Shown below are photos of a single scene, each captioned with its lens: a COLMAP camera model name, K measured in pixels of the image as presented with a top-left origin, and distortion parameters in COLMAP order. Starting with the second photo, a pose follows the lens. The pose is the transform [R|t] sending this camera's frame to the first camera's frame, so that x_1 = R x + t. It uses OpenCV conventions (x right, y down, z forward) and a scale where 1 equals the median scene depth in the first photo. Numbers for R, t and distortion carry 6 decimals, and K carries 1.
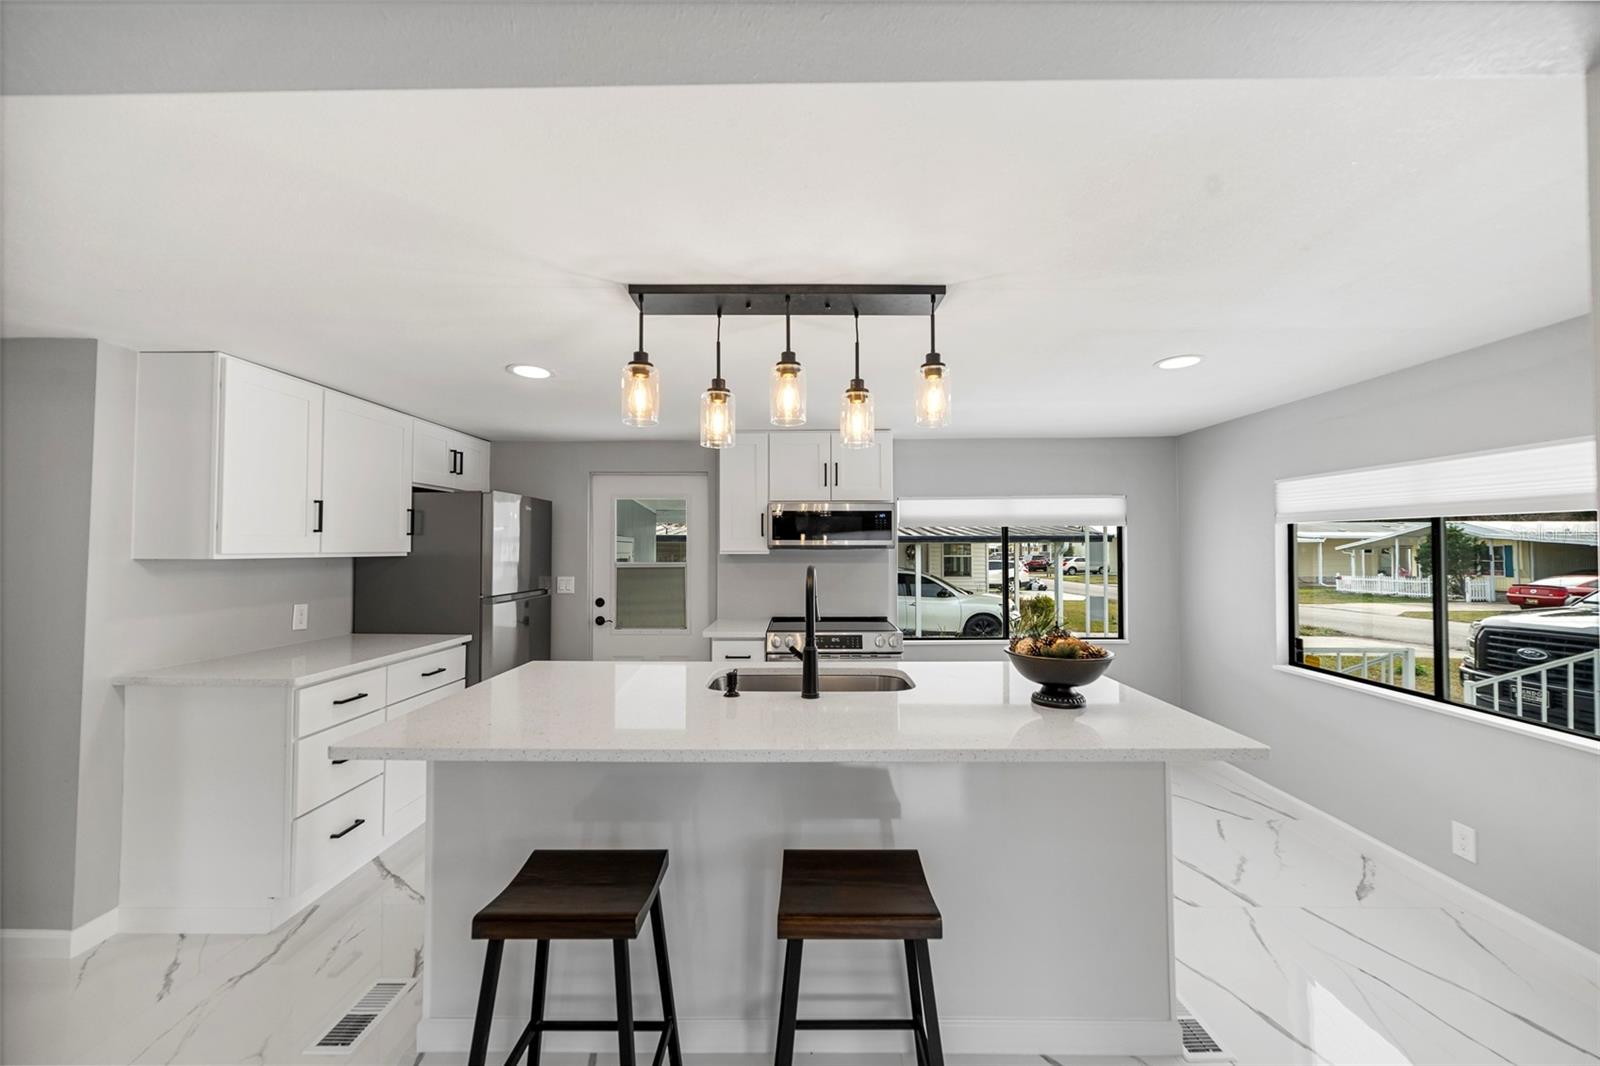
lens RADIAL K [[613.2, 0, 805.5], [0, 613.2, 535.0], [0, 0, 1]] dist [0.002744, 0.000540]
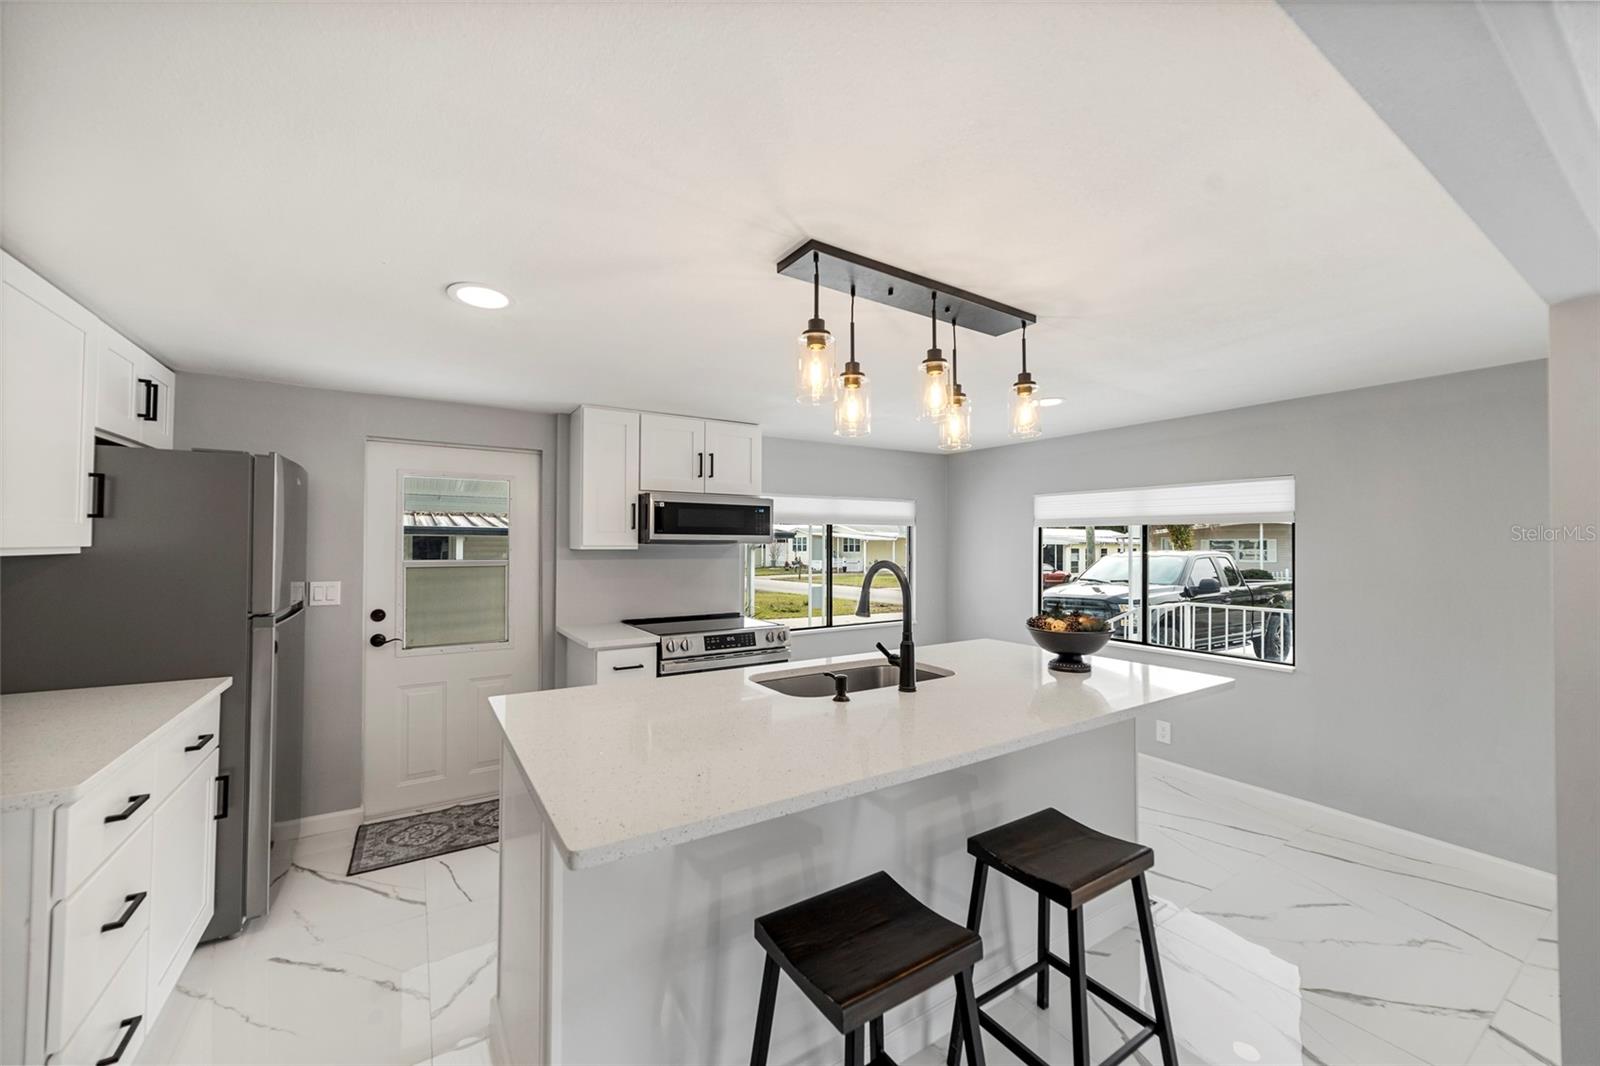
lens RADIAL K [[611.4, 0, 800.0], [0, 611.4, 533.0], [0, 0, 1]] dist [-0.000998, -0.000029]
pose [[0.839341, 0.013594, 0.543435, -0.387920], [-0.015800, 0.999875, -0.000608, 0.004671], [-0.543375, -0.008076, 0.839451, 0.140630]]
